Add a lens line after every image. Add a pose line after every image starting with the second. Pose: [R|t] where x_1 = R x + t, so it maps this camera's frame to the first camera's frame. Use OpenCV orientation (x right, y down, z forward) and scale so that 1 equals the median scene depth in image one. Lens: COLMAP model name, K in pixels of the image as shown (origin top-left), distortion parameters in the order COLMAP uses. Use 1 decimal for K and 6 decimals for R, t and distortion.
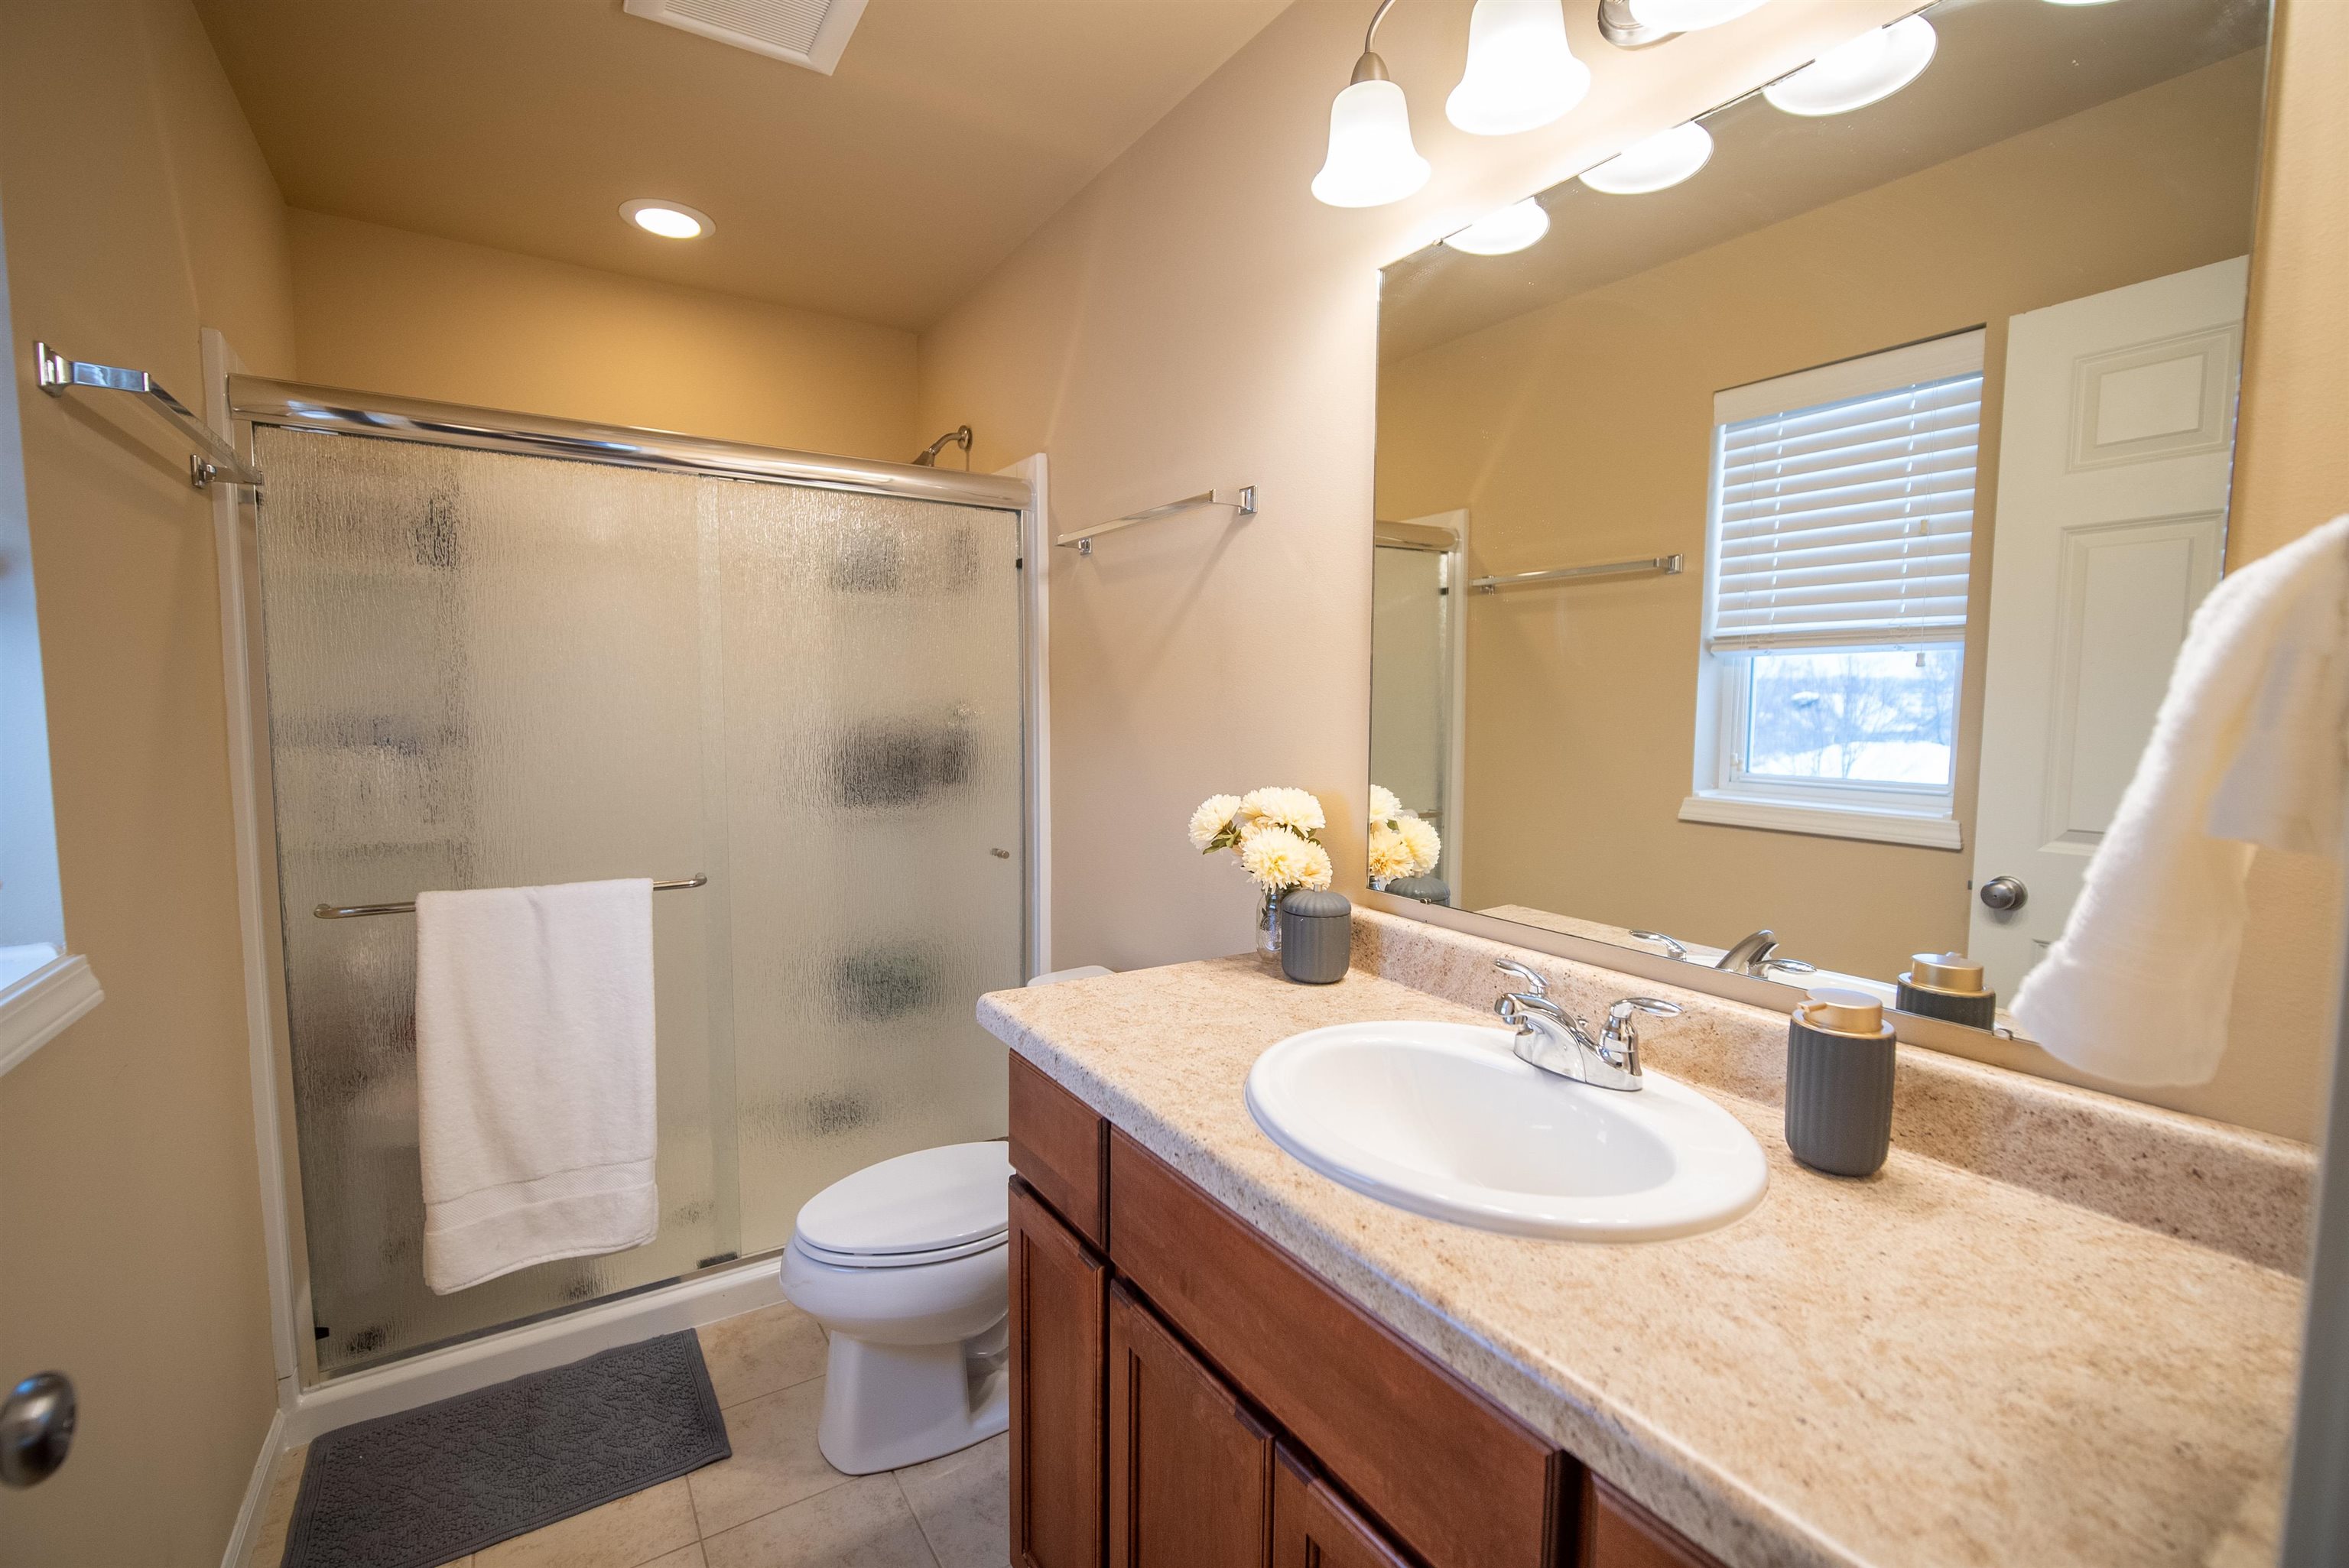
lens RADIAL K [[1037.0, 0, 1174.5], [0, 1037.0, 784.0], [0, 0, 1]] dist [-0.005785, -0.000012]
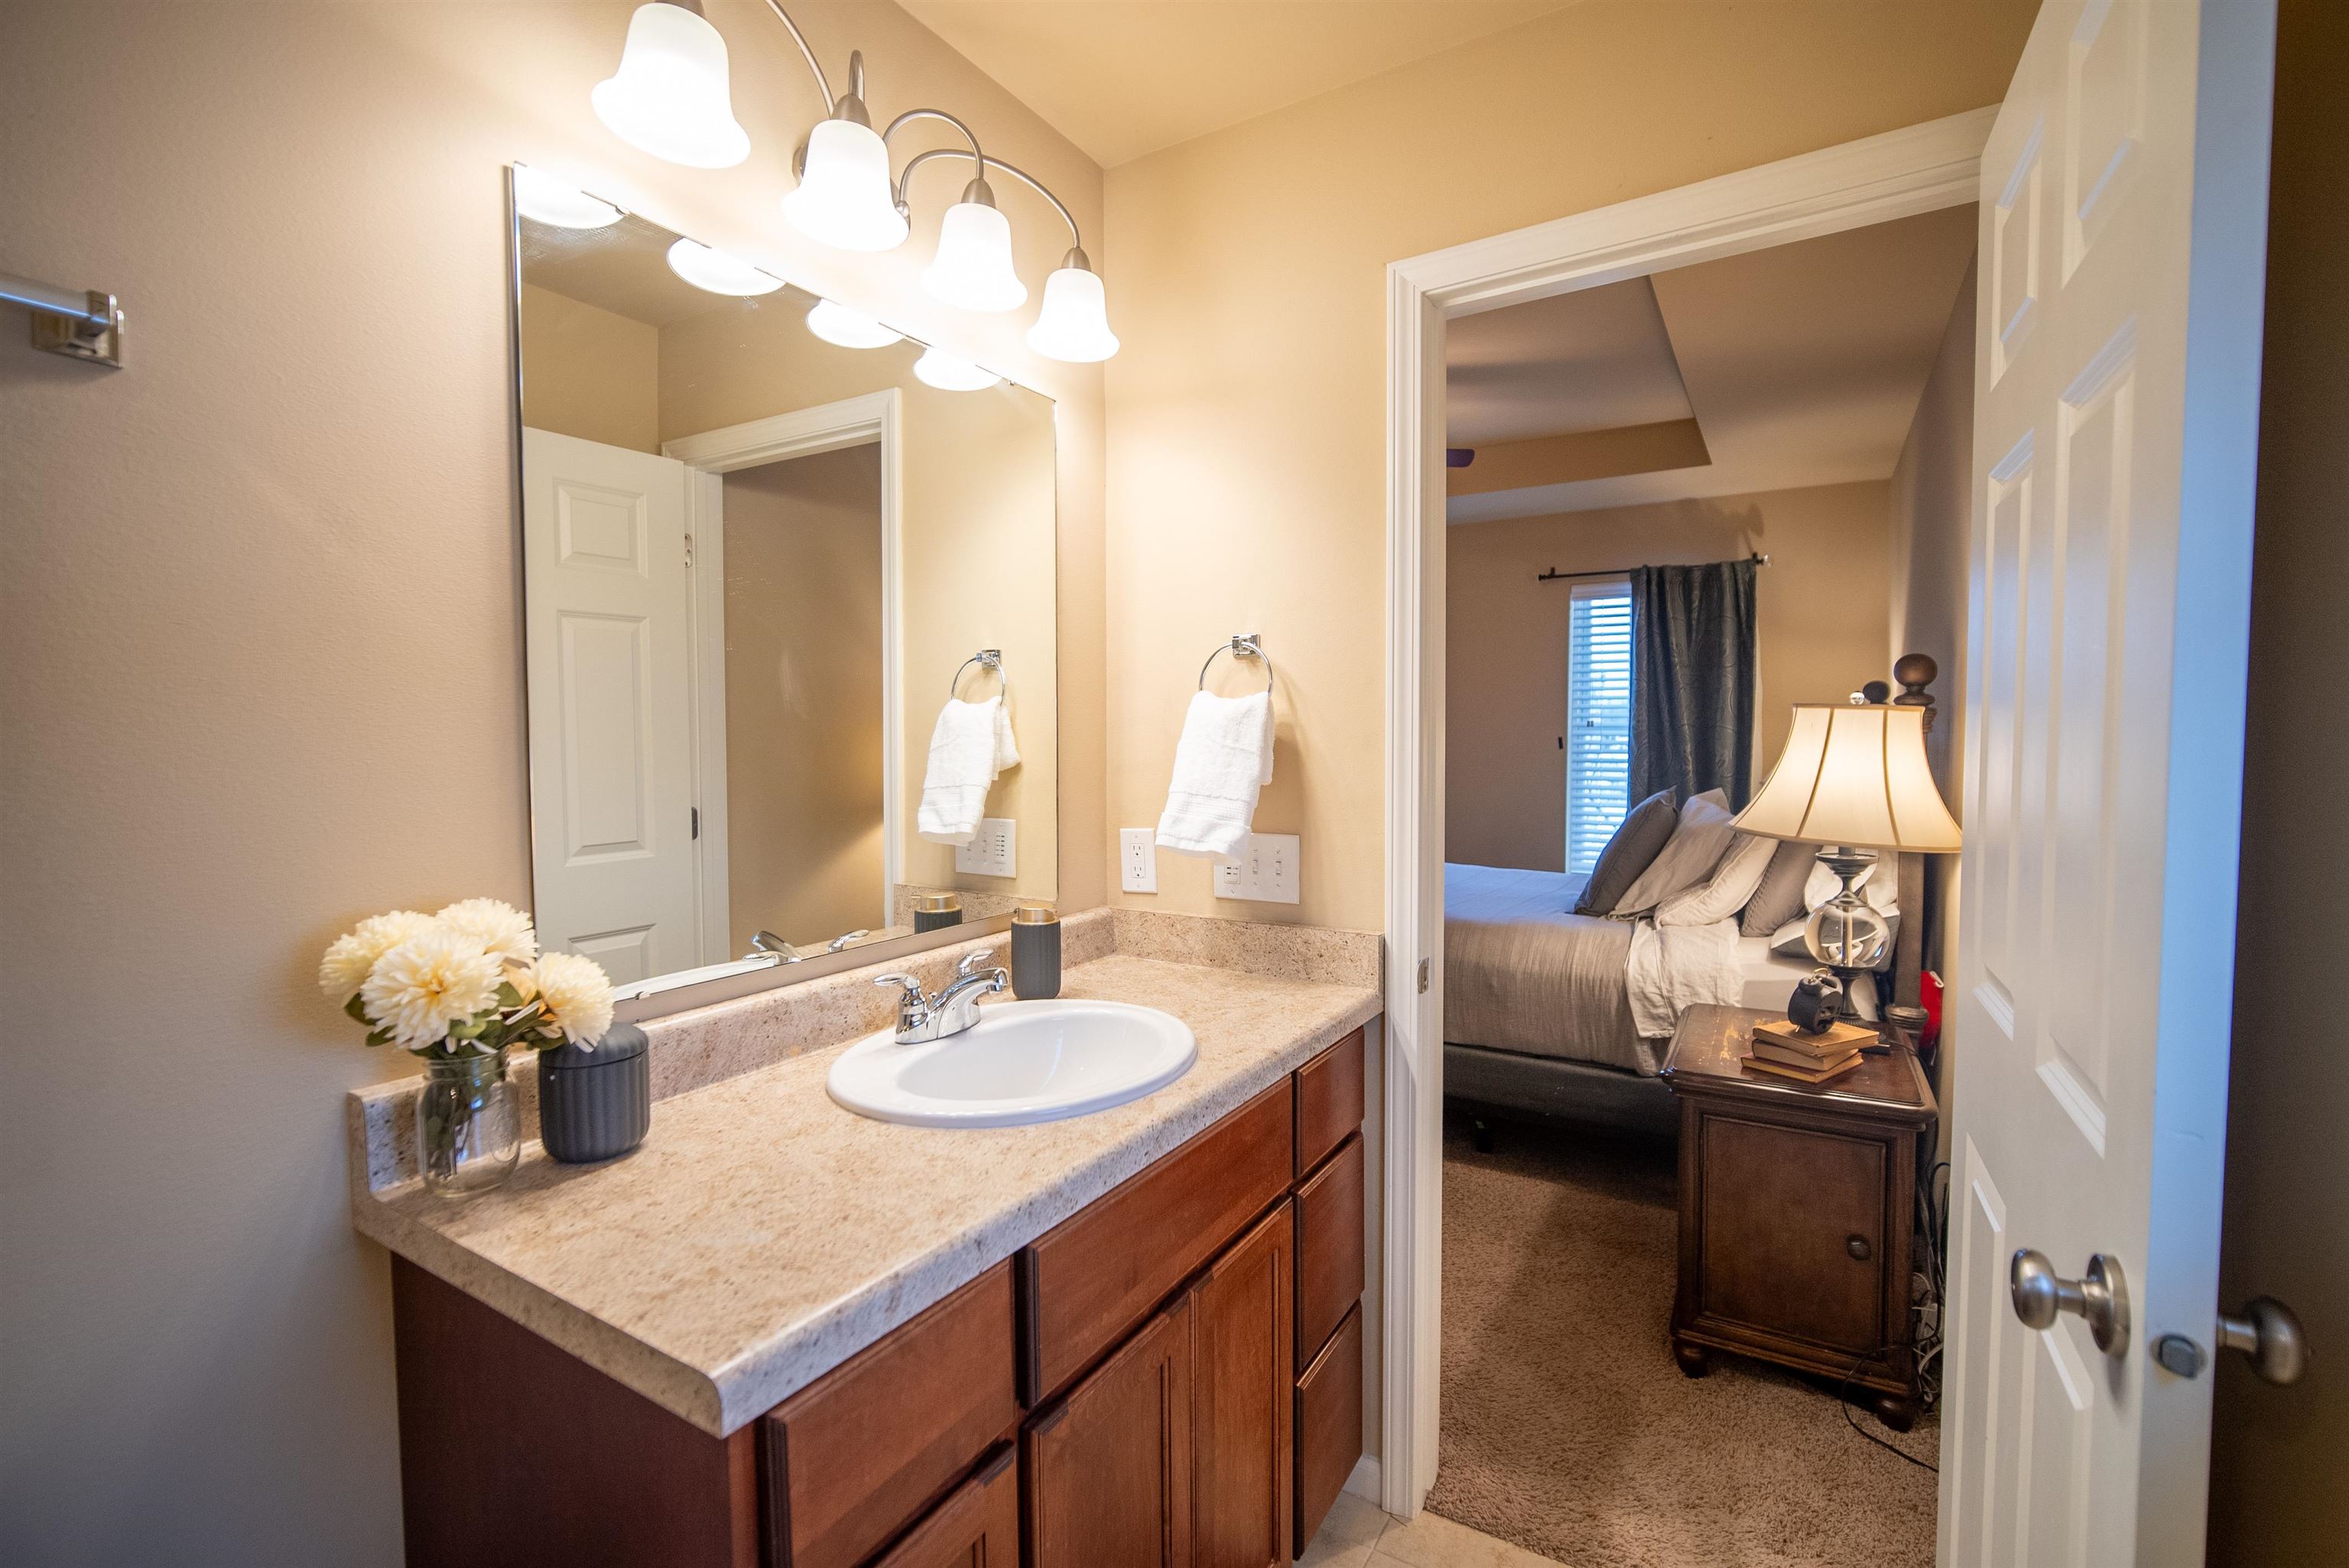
lens RADIAL K [[1037.0, 0, 1174.5], [0, 1037.0, 784.0], [0, 0, 1]] dist [-0.005785, -0.000012]
pose [[-0.442882, -0.042476, 0.895573, -0.940919], [0.080468, 0.992963, 0.086889, -0.127572], [-0.892962, 0.110547, -0.436347, 1.332829]]
